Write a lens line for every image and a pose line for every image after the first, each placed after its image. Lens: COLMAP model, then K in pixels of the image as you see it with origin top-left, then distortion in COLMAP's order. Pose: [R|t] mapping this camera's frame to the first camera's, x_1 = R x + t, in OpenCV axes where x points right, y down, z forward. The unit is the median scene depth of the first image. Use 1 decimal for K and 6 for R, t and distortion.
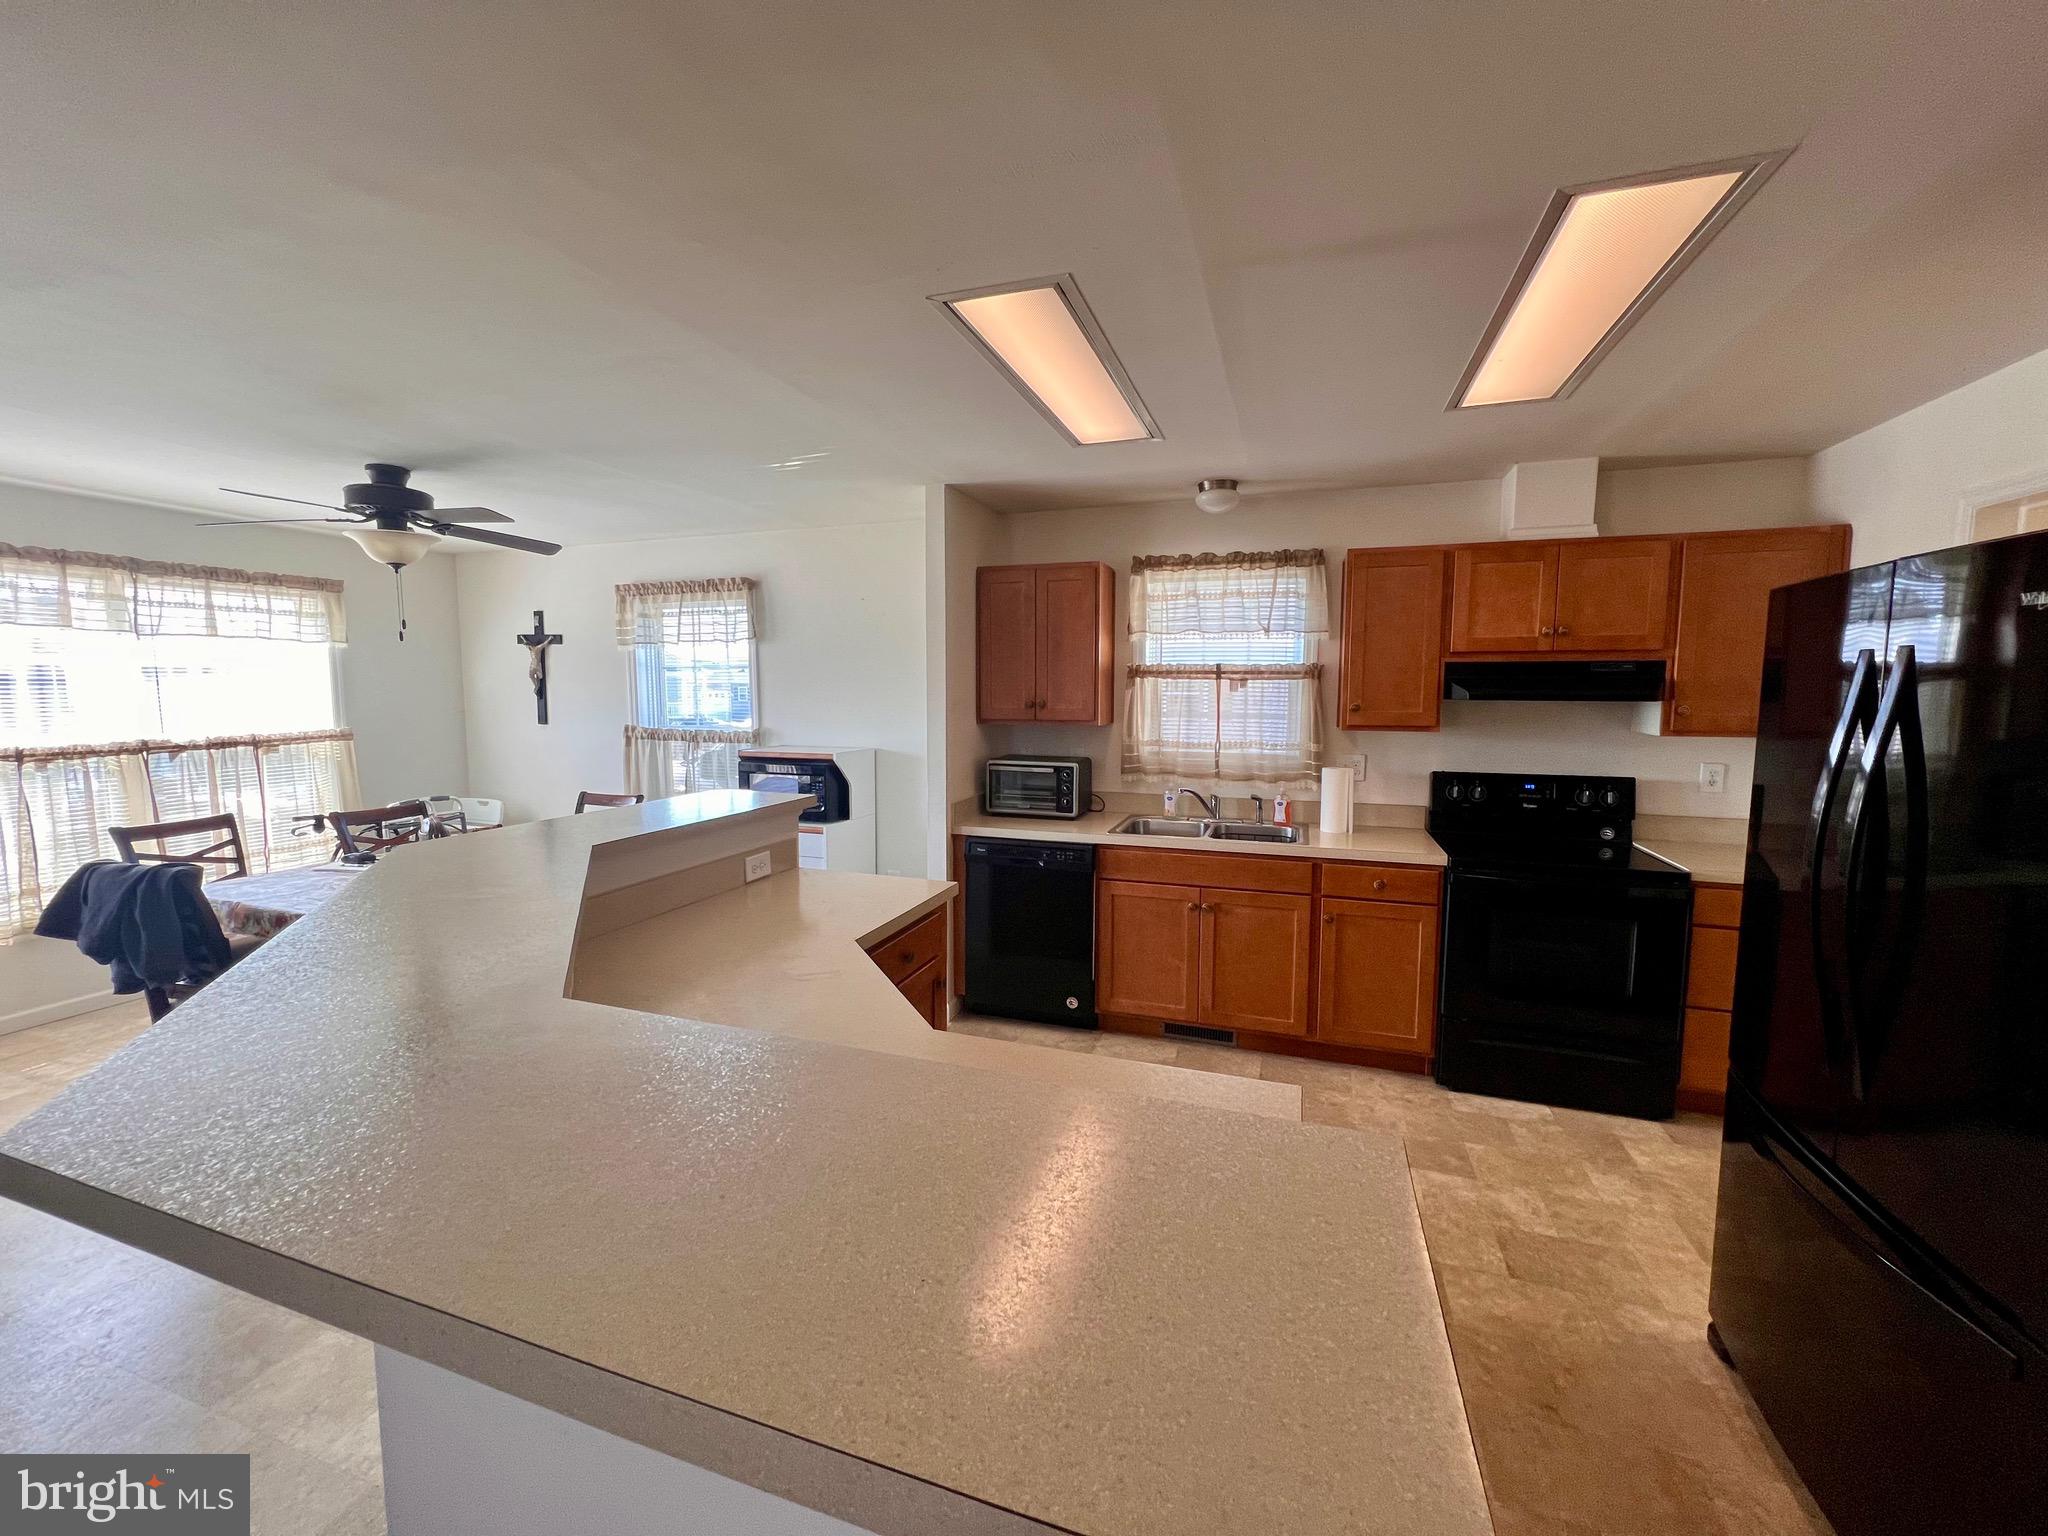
lens RADIAL K [[812.9, 0, 1041.4], [0, 812.9, 769.0], [0, 0, 1]] dist [0.000936, 0.000837]
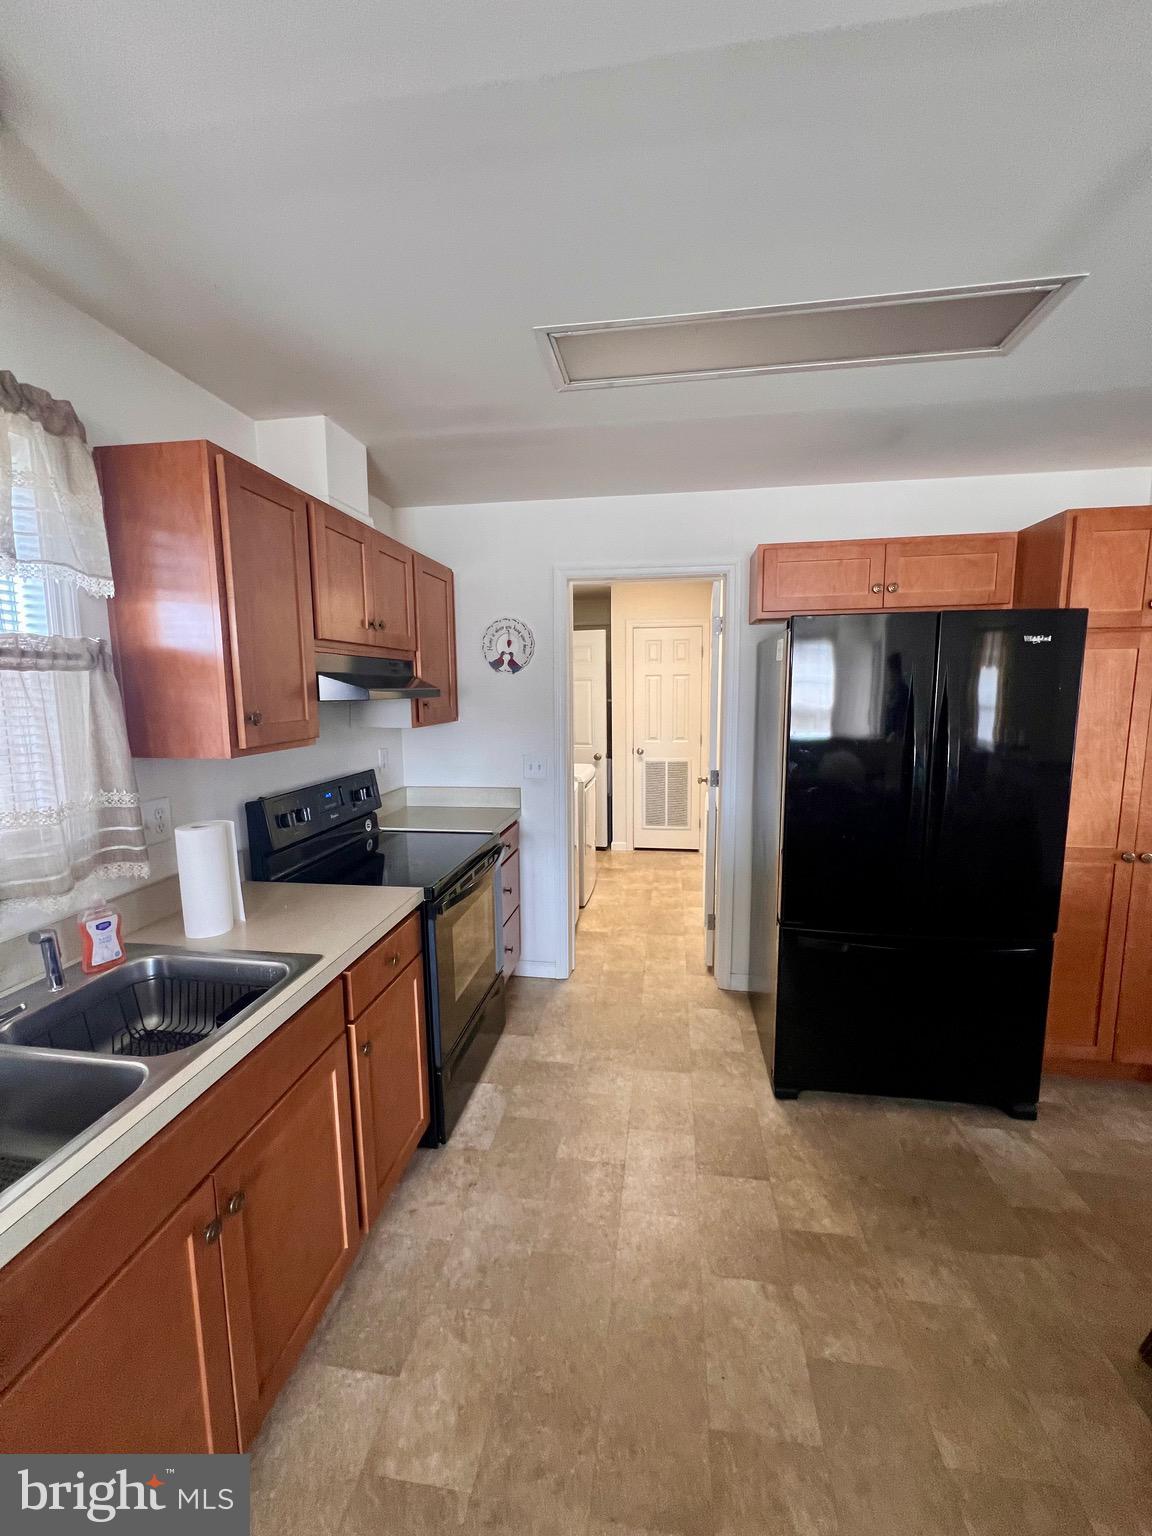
lens RADIAL K [[609.7, 0, 574.6], [0, 609.7, 770.2], [0, 0, 1]] dist [0.000936, 0.000837]
pose [[-0.154817, -0.132721, 0.978988, -0.098276], [0.111127, 0.982307, 0.150745, -0.074216], [-0.981673, 0.132129, -0.137329, 0.767994]]
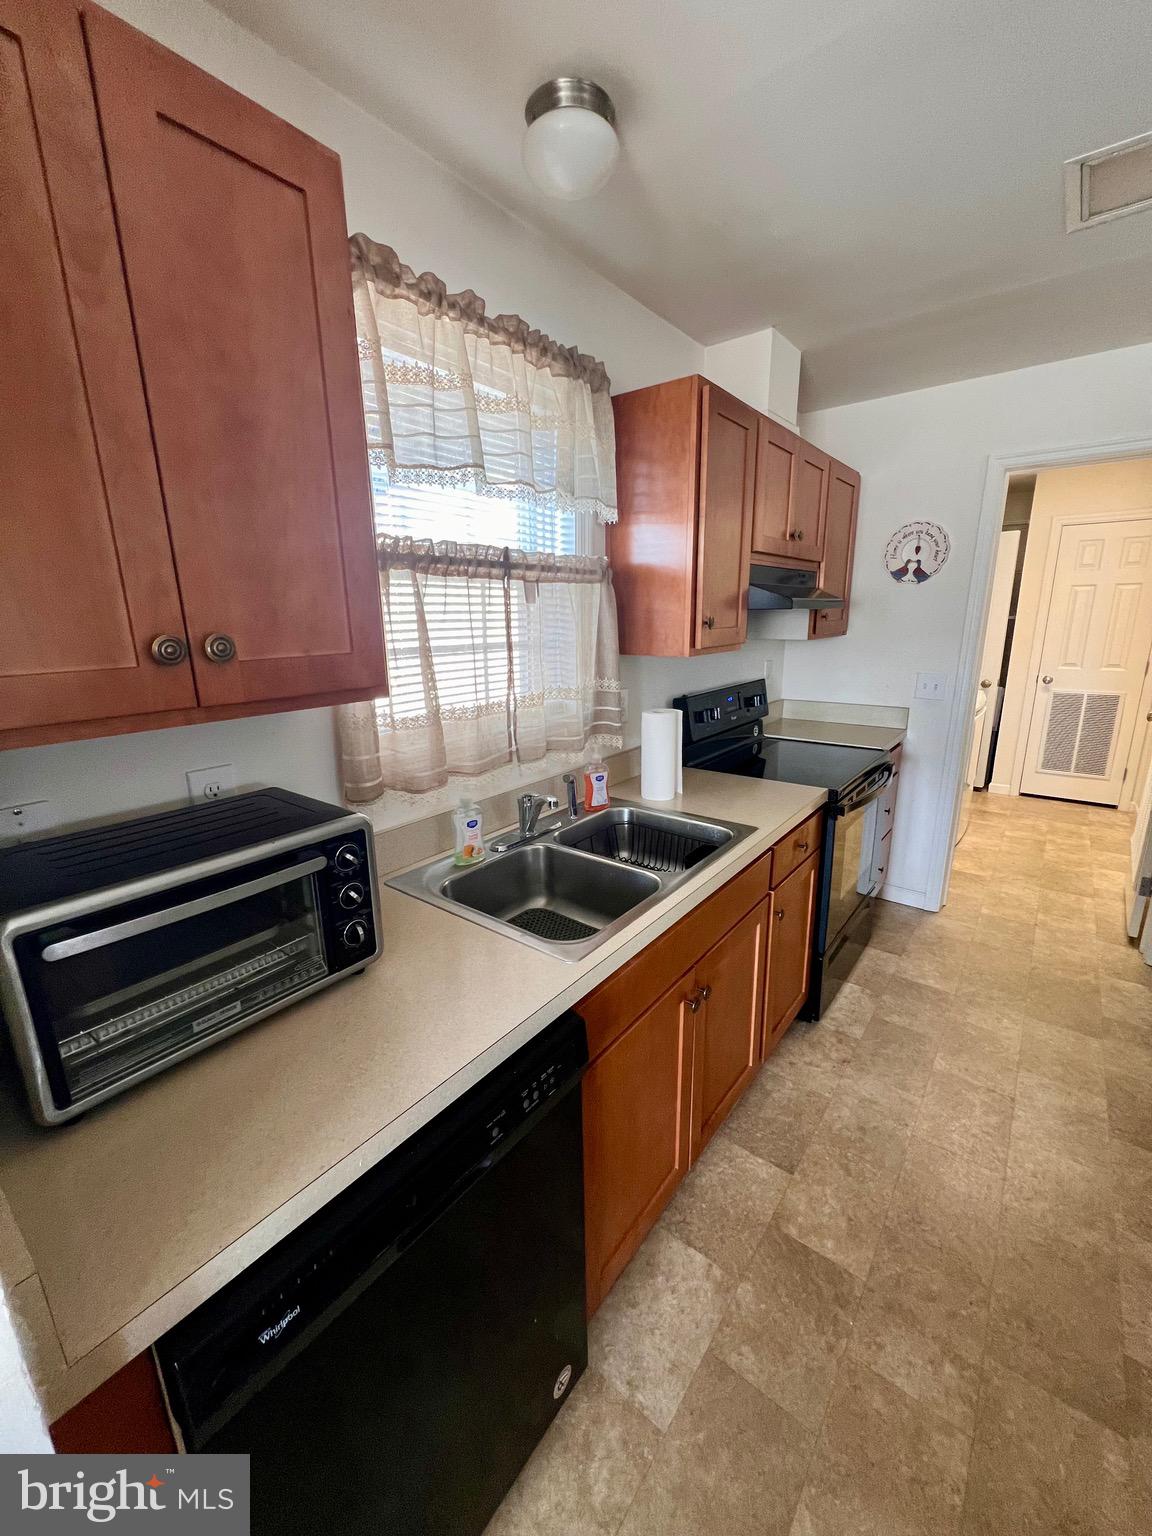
lens RADIAL K [[609.7, 0, 585.2], [0, 609.7, 766.5], [0, 0, 1]] dist [0.000936, 0.000837]
pose [[0.343168, -0.237844, 0.908661, -0.157224], [0.111024, 0.970898, 0.212205, -0.073495], [-0.932689, 0.028061, 0.359588, 0.843069]]
